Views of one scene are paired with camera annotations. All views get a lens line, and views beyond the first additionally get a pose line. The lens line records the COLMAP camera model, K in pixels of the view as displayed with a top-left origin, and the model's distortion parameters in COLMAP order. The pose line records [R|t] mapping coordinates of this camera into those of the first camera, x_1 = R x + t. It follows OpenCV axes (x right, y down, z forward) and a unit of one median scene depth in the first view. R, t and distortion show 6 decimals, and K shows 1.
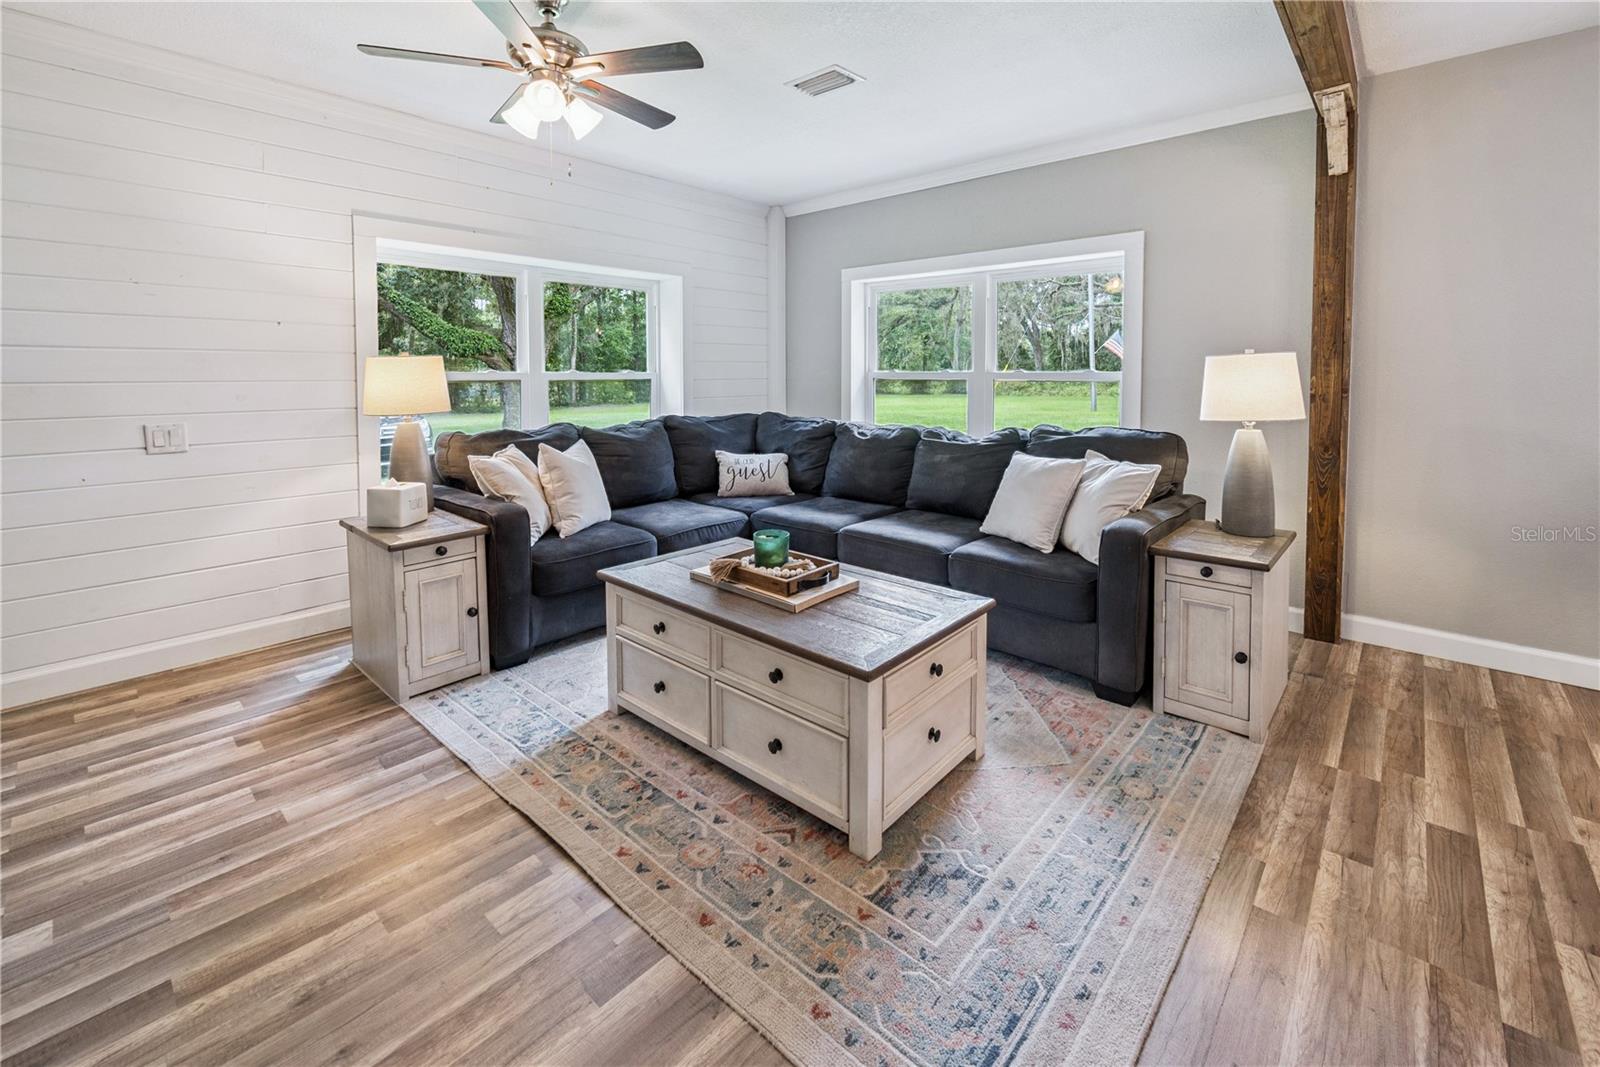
lens RADIAL K [[680.8, 0, 831.1], [0, 680.8, 398.3], [0, 0, 1]] dist [-0.000397, 0.000487]
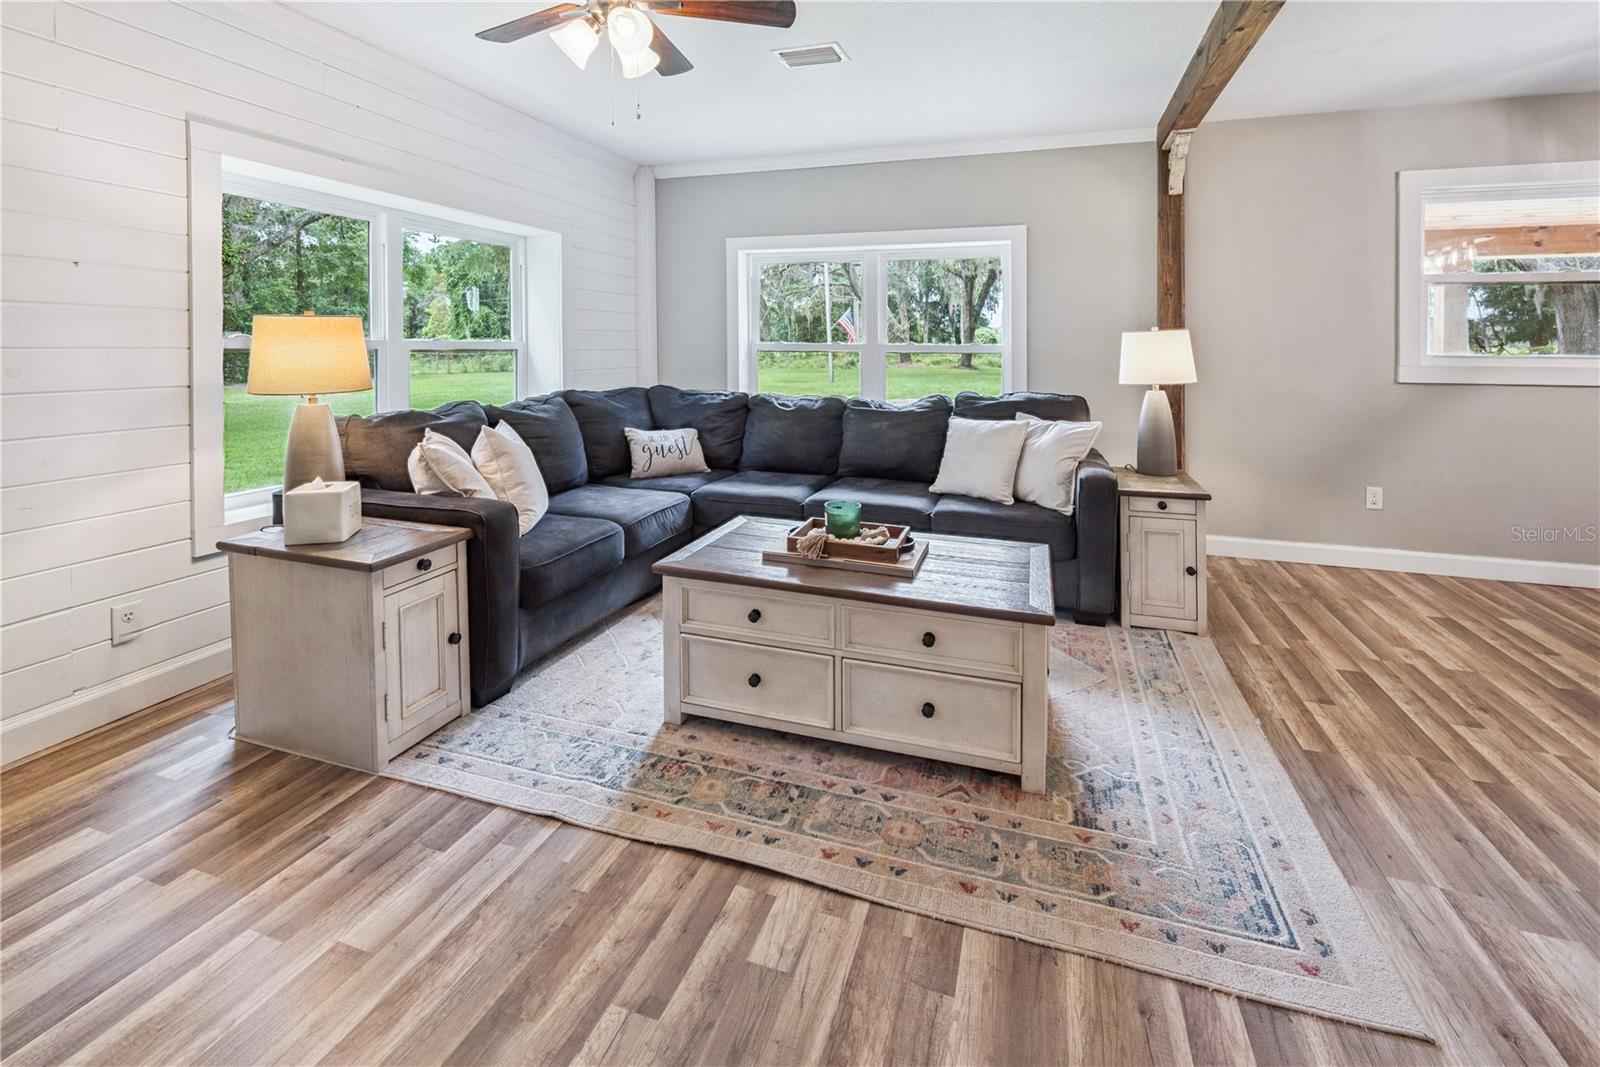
lens RADIAL K [[680.8, 0, 849.1], [0, 680.8, 354.0], [0, 0, 1]] dist [-0.000397, 0.000487]
pose [[0.916342, 0.002653, 0.400388, -0.401115], [0.007713, 0.999676, -0.024277, 0.003749], [-0.400322, 0.025334, 0.916024, 0.072110]]
